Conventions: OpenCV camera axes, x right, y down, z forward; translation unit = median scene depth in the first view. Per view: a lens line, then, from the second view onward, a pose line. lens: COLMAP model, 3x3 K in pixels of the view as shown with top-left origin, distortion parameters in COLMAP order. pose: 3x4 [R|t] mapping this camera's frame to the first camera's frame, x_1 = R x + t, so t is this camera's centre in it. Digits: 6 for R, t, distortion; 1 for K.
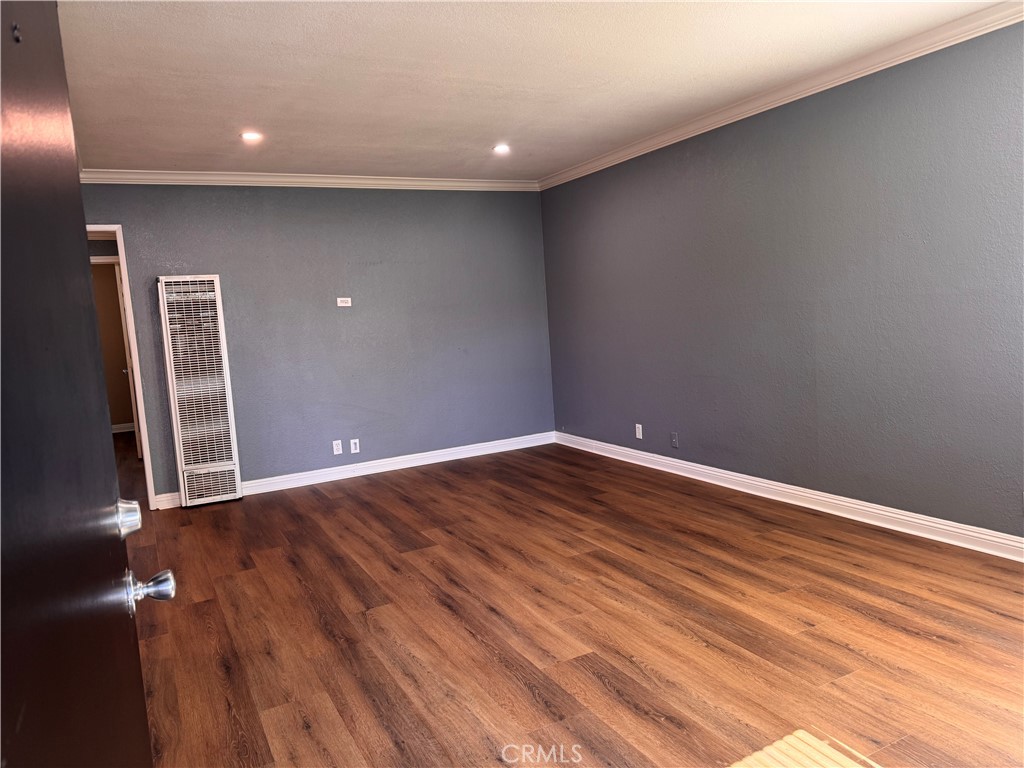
lens RADIAL K [[732.0, 0, 512.0], [0, 732.0, 384.0], [0, 0, 1]] dist [0.051536, -0.003414]
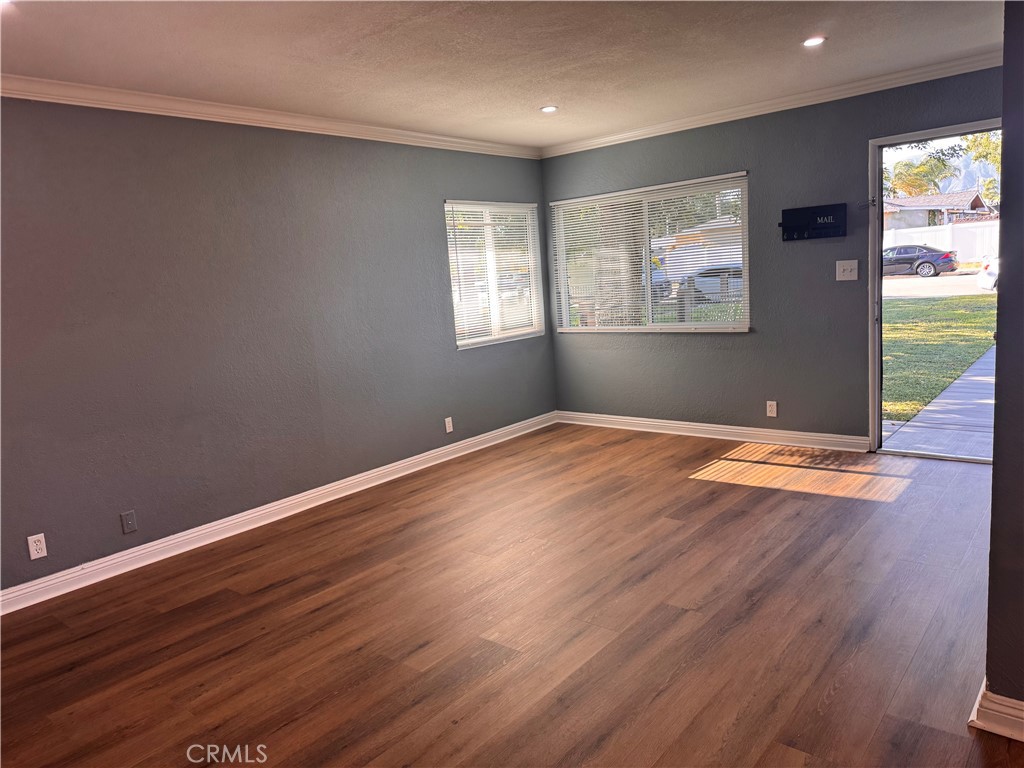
lens RADIAL K [[732.0, 0, 512.0], [0, 732.0, 384.0], [0, 0, 1]] dist [0.051536, -0.003414]
pose [[-0.382951, -0.052156, 0.922295, -0.756805], [0.189432, 0.972753, 0.133665, -0.105135], [-0.904137, 0.225899, -0.362637, 1.180223]]
